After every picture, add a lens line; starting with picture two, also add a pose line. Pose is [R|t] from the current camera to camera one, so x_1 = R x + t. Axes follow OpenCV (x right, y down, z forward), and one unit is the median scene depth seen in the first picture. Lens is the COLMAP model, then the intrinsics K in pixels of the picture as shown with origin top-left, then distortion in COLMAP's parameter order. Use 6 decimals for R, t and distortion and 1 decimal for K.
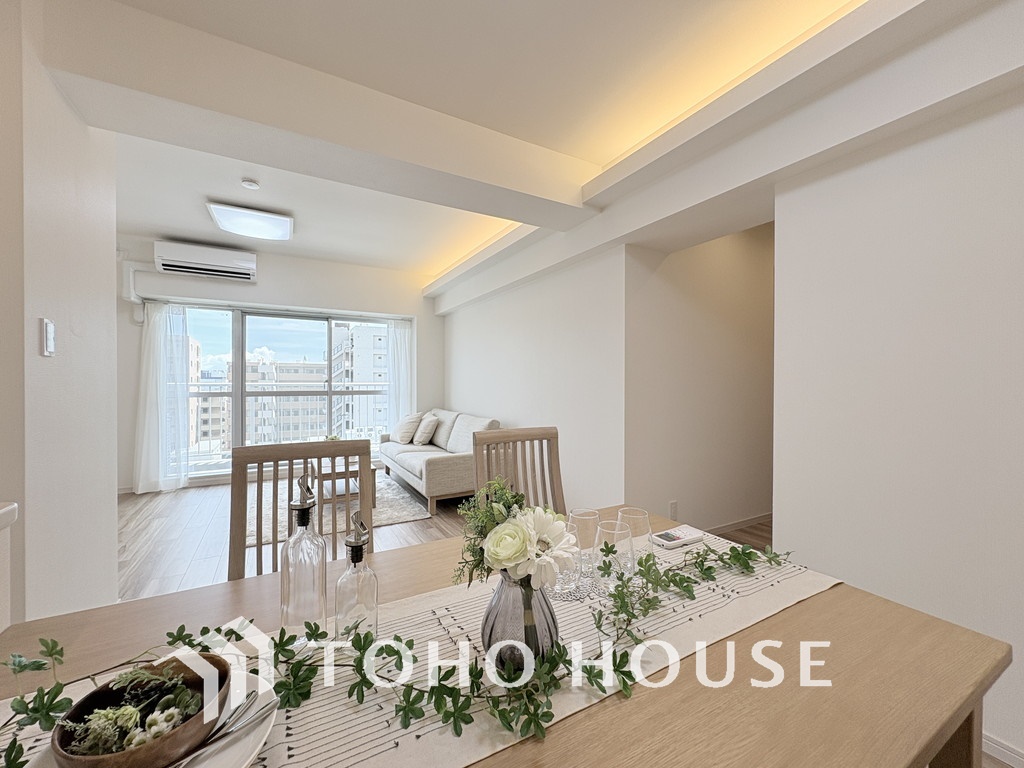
lens RADIAL K [[409.8, 0, 510.8], [0, 409.8, 383.2], [0, 0, 1]] dist [-0.007205, 0.001972]
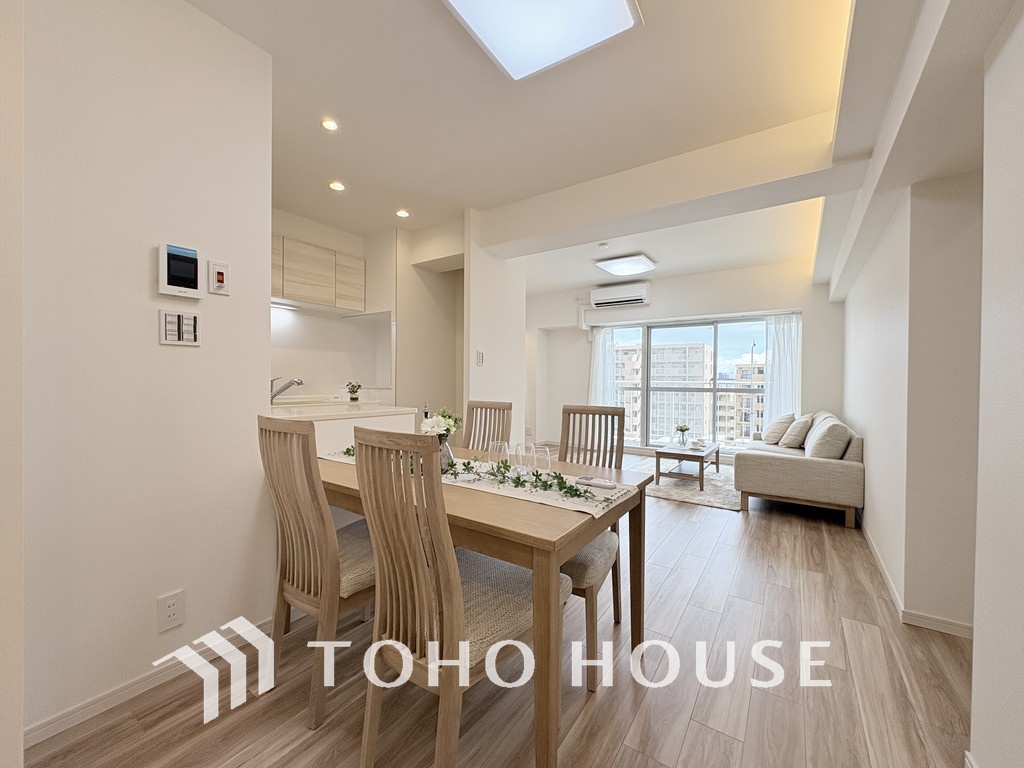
lens RADIAL K [[409.8, 0, 510.6], [0, 409.8, 384.7], [0, 0, 1]] dist [-0.007205, 0.001972]
pose [[0.436085, 0.009698, -0.899853, 0.344950], [-0.009092, 0.999938, 0.006371, 0.008004], [0.899860, 0.005403, 0.436146, 0.027893]]
